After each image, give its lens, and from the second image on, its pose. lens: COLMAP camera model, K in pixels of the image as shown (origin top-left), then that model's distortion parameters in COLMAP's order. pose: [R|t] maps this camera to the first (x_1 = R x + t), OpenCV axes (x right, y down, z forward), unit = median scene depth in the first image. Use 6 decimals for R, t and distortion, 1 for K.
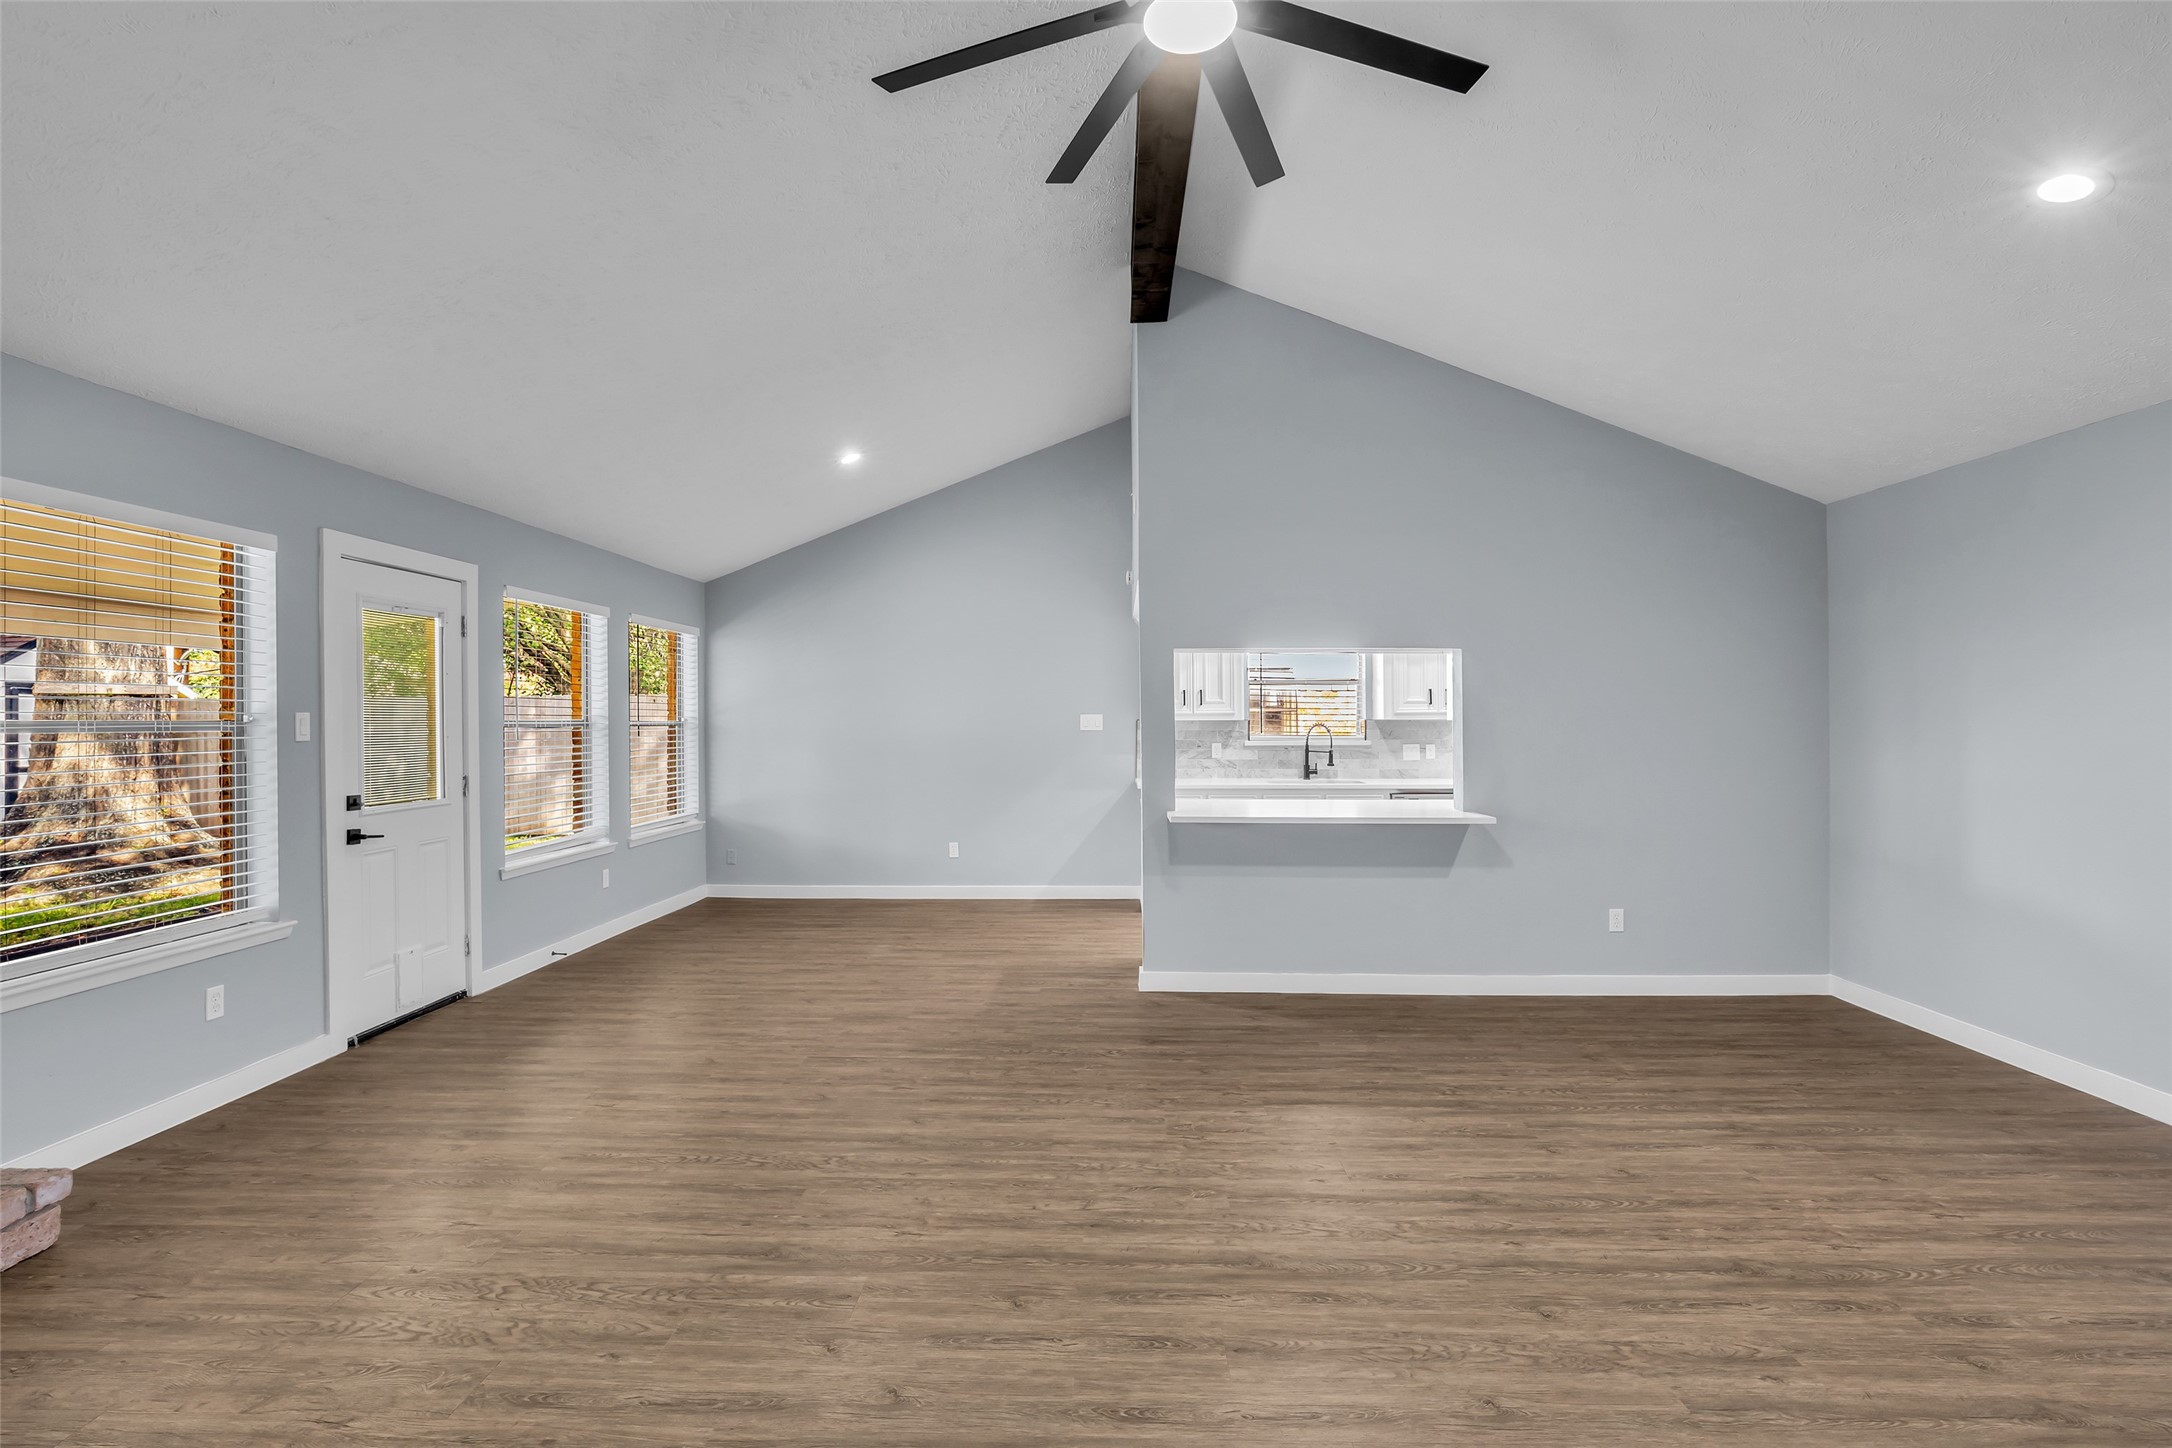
lens RADIAL K [[1014.3, 0, 1081.8], [0, 1014.3, 715.5], [0, 0, 1]] dist [-0.020433, 0.005827]
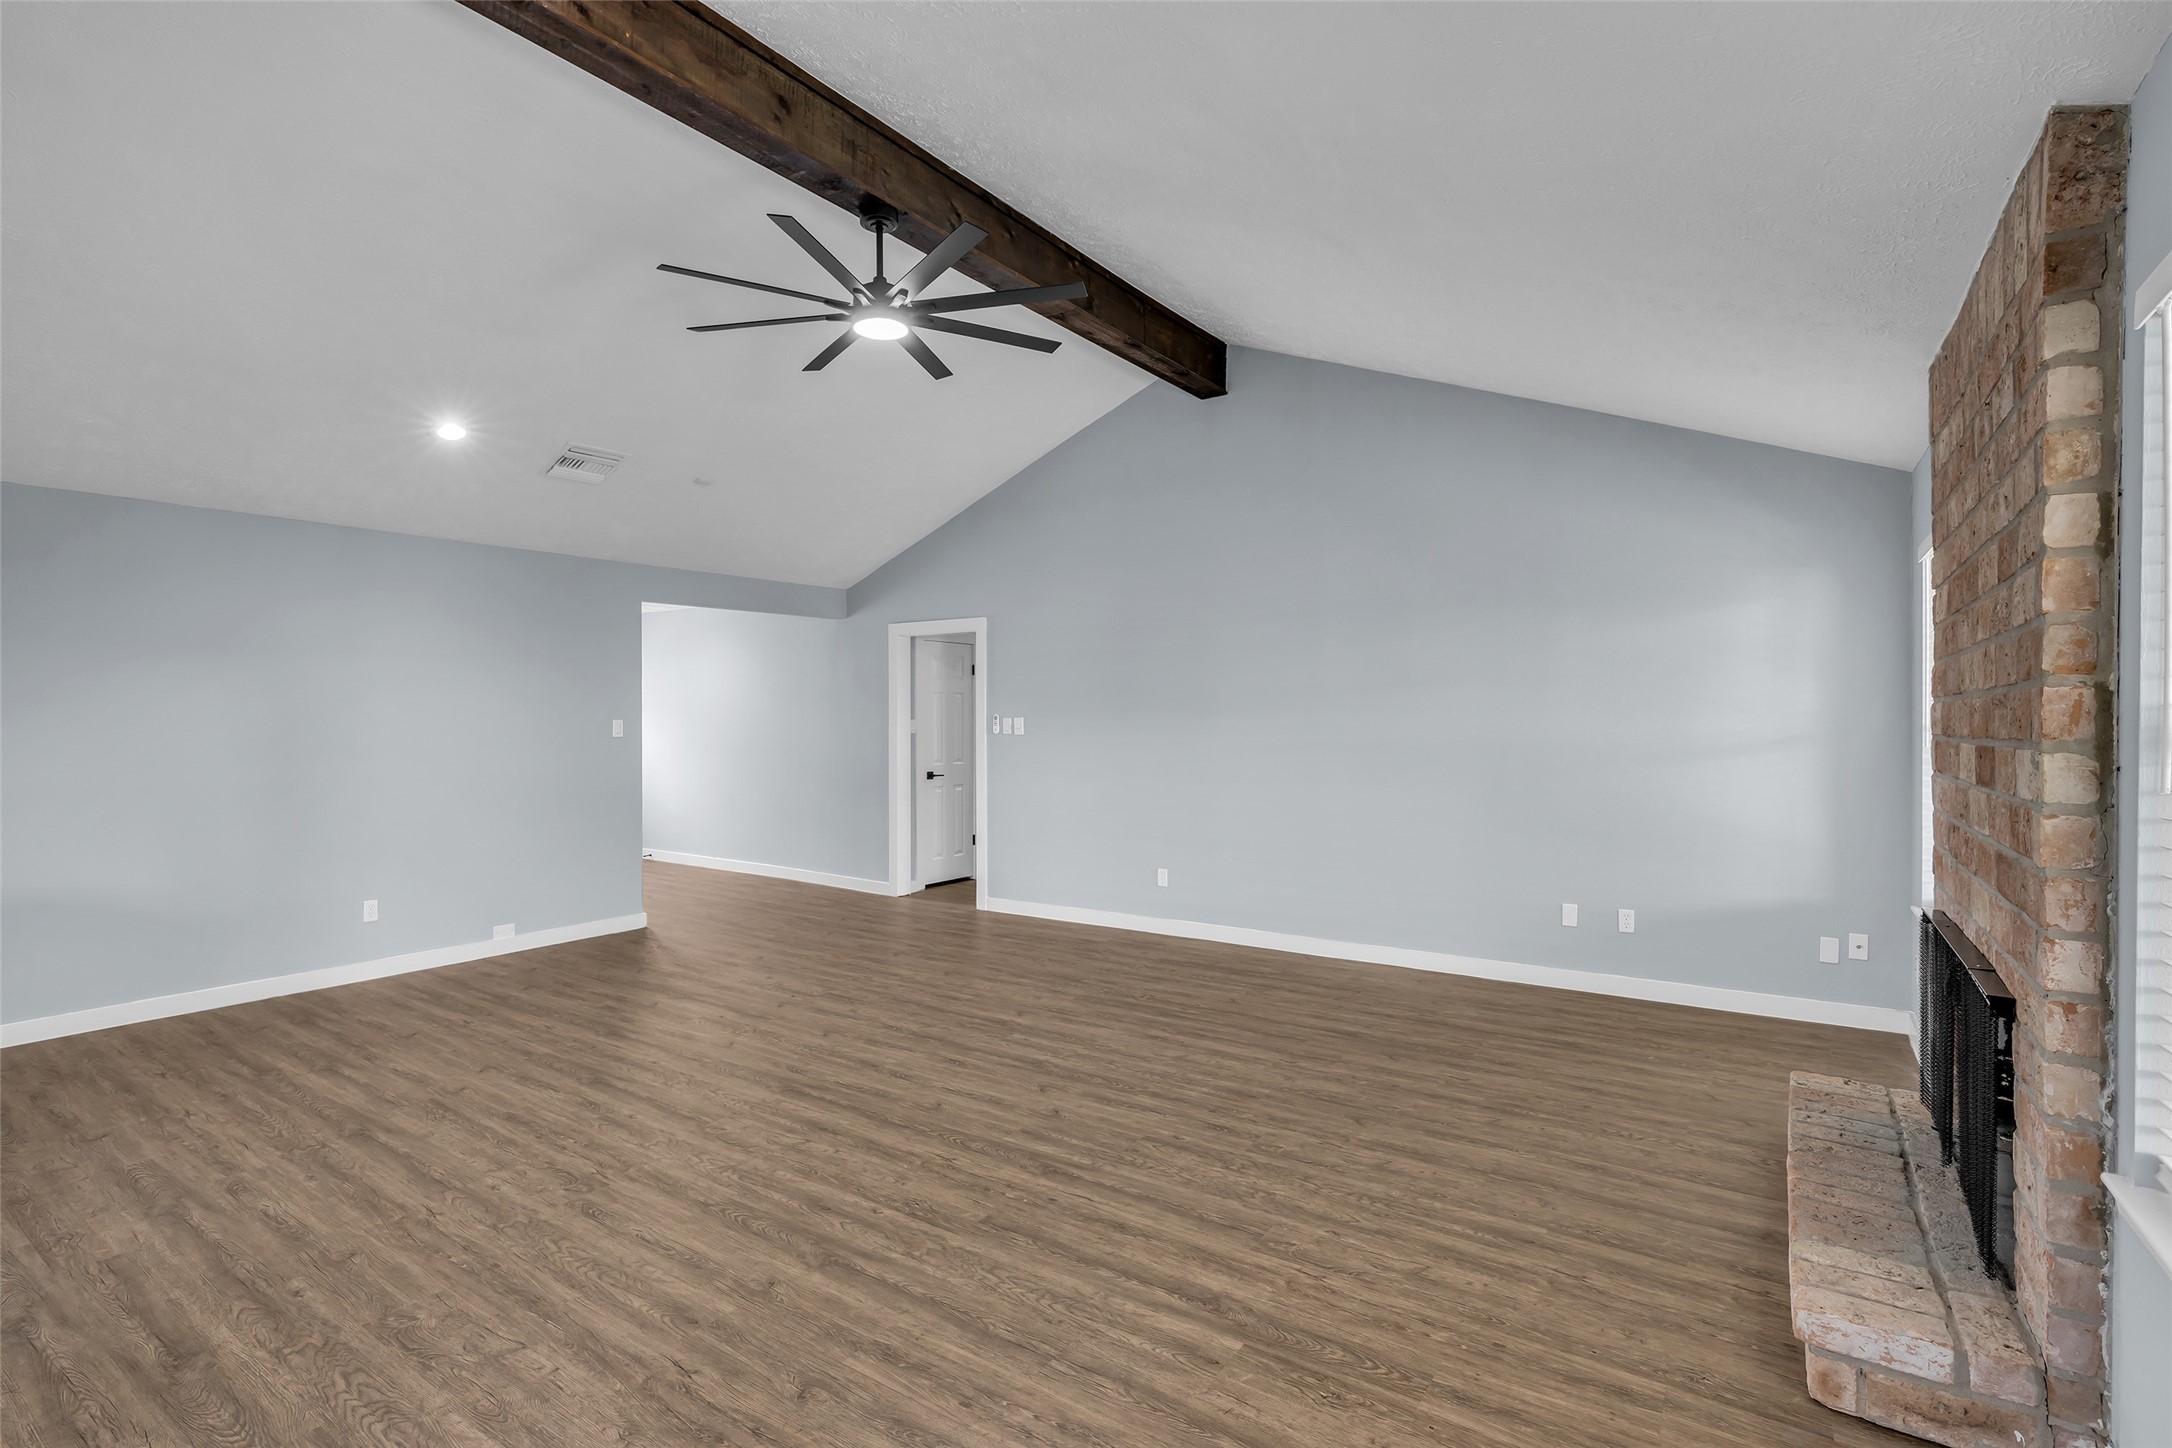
lens RADIAL K [[998.7, 0, 1083.9], [0, 998.7, 723.6], [0, 0, 1]] dist [-0.018649, 0.005793]
pose [[-0.838091, 0.005005, 0.545508, -0.700337], [0.005421, 0.999985, -0.000847, 0.003841], [-0.545504, 0.002247, -0.838105, 1.394239]]
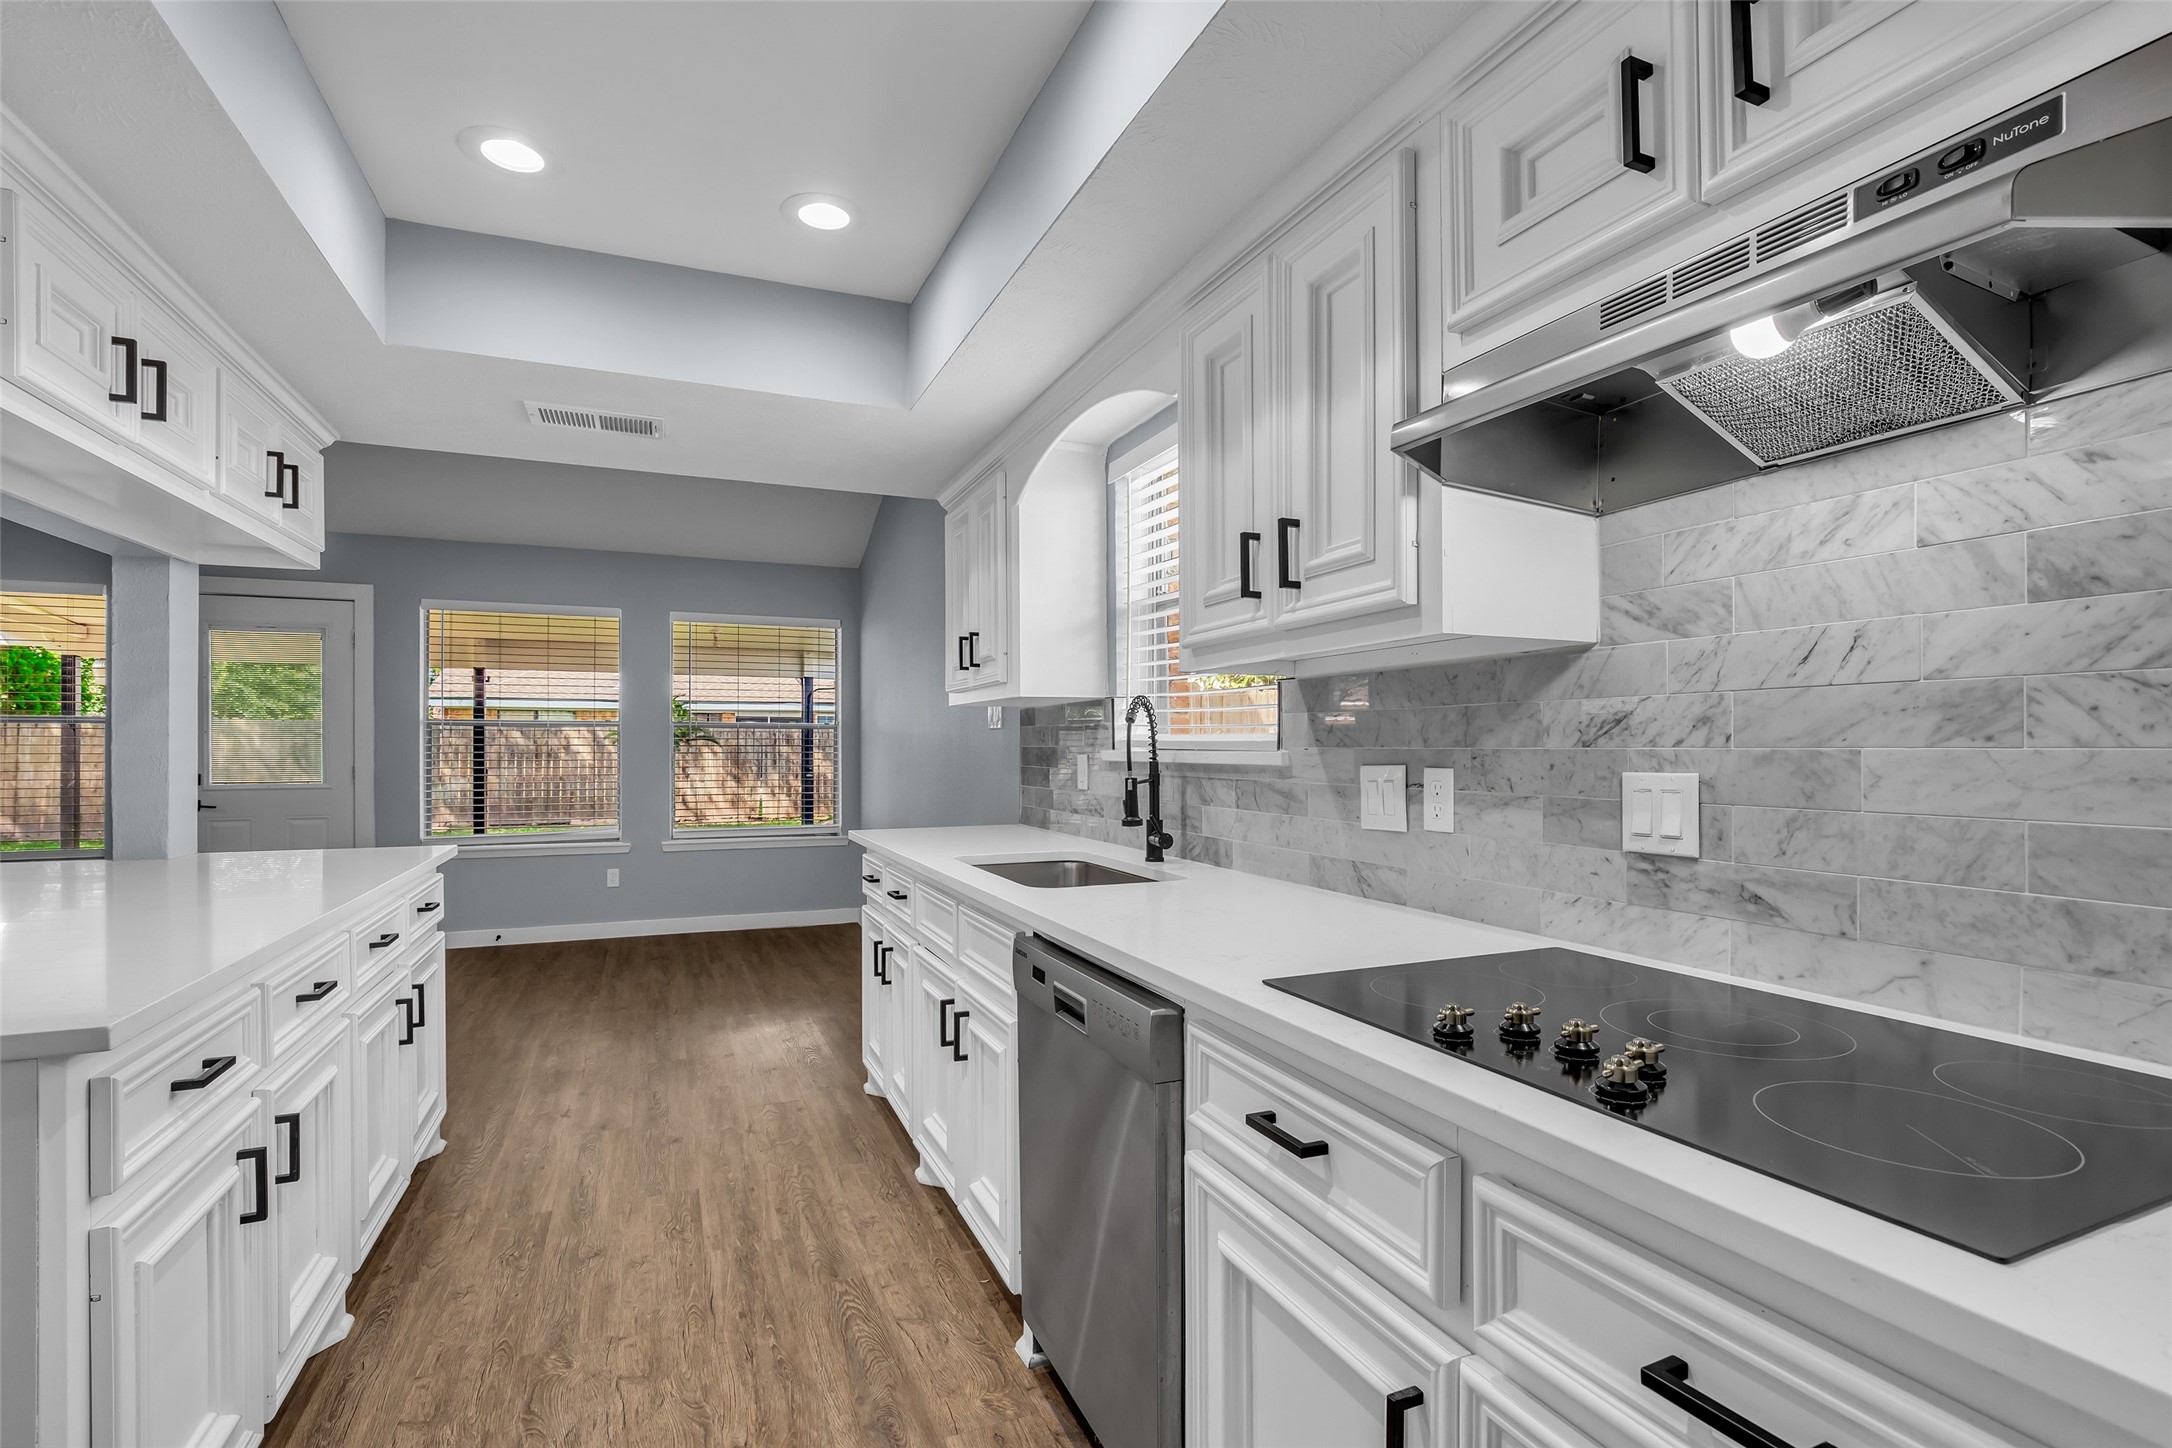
lens RADIAL K [[1000.6, 0, 1089.5], [0, 1000.6, 751.0], [0, 0, 1]] dist [-0.002315, 0.000074]
pose [[0.430315, 0.007765, -0.902645, 1.096023], [0.002374, 0.999950, 0.009733, 0.045874], [0.902676, -0.006331, 0.430275, 1.744739]]
